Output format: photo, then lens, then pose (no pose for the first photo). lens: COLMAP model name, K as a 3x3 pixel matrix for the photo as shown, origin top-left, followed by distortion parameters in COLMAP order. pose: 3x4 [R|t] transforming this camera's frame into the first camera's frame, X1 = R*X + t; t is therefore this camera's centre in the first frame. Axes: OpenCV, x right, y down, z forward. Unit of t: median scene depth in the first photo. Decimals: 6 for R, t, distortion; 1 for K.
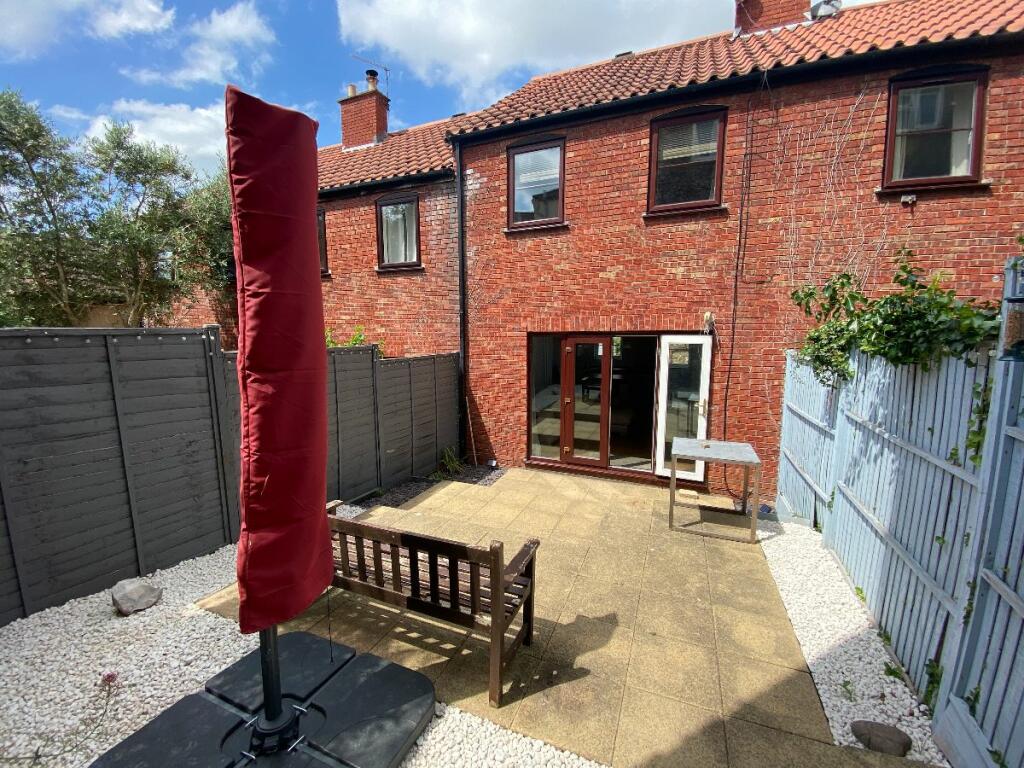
lens RADIAL K [[411.3, 0, 510.4], [0, 411.3, 390.6], [0, 0, 1]] dist [0.002849, 0.000103]
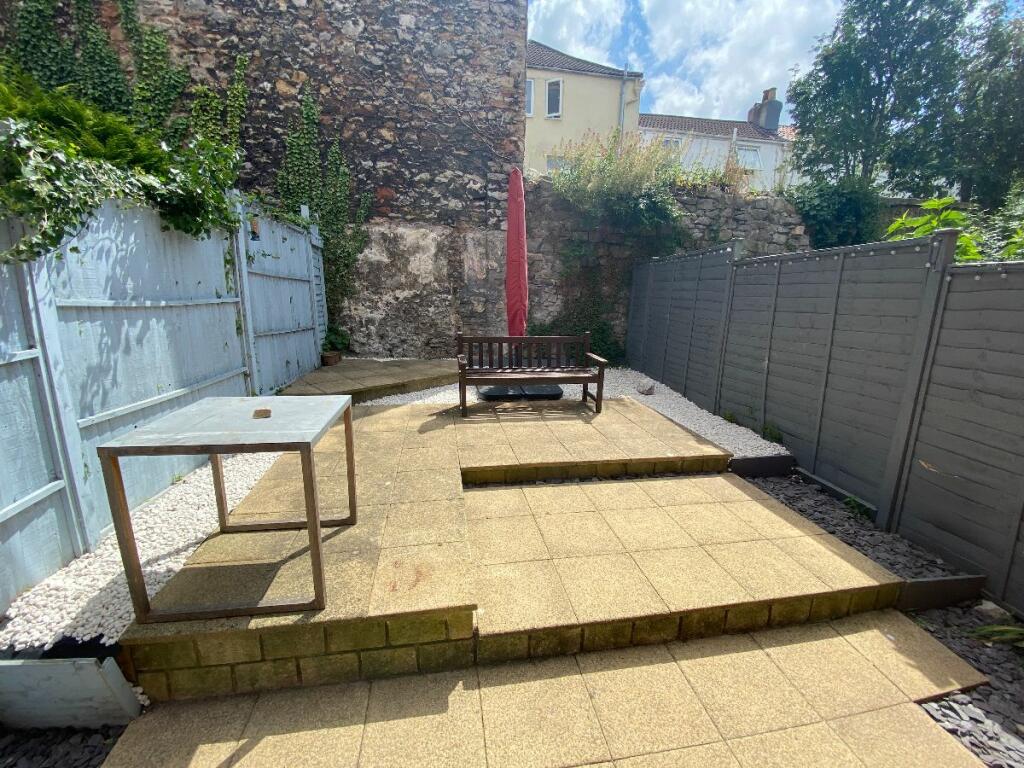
lens RADIAL K [[411.3, 0, 510.9], [0, 411.3, 388.5], [0, 0, 1]] dist [0.002849, 0.000103]
pose [[-0.848114, 0.102579, -0.519789, 0.571493], [-0.085736, 0.941575, 0.325709, -0.078184], [0.522831, 0.320803, -0.789768, 1.797063]]
